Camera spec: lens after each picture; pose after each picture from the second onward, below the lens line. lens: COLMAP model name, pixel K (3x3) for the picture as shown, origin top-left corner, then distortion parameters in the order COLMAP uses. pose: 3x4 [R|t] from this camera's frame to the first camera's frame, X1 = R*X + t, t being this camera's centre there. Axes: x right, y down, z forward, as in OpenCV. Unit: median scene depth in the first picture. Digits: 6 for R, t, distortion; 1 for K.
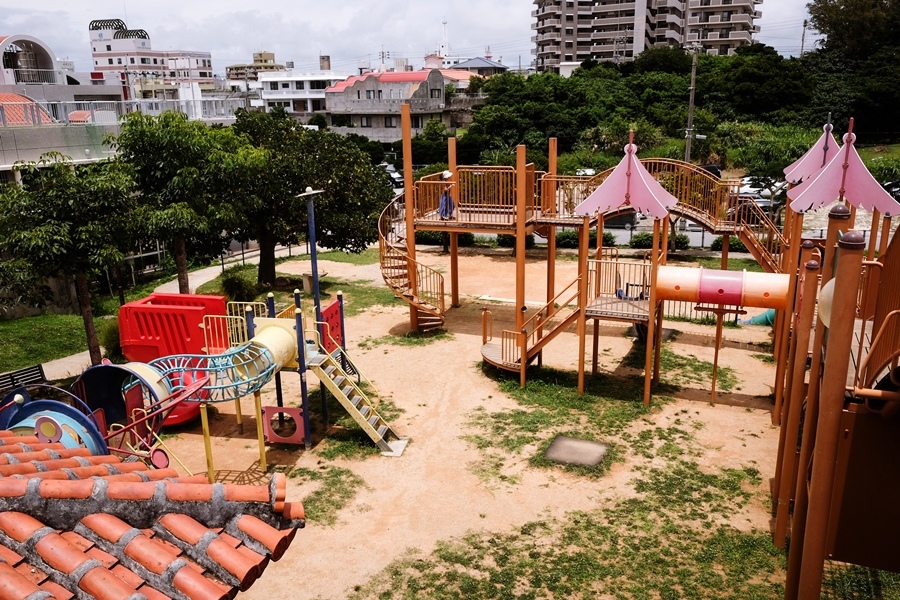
lens RADIAL K [[736.1, 0, 450.0], [0, 736.1, 300.0], [0, 0, 1]] dist [-0.054764, 0.071673]
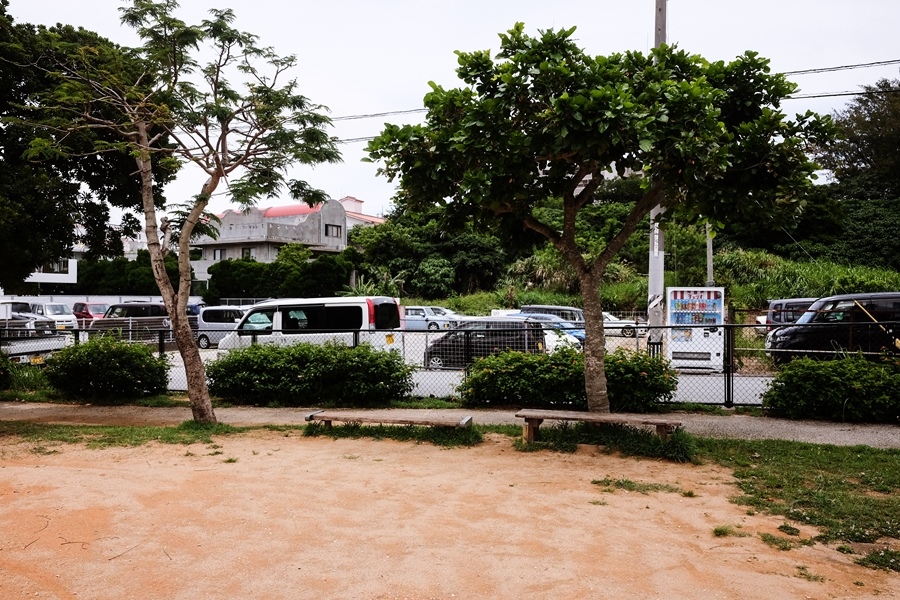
lens RADIAL K [[736.1, 0, 450.0], [0, 736.1, 300.0], [0, 0, 1]] dist [-0.054764, 0.071673]
pose [[0.999473, 0.029010, 0.014557, 0.113547], [-0.024092, 0.963619, -0.266192, -0.018115], [-0.021750, 0.265701, 0.963810, 0.356282]]
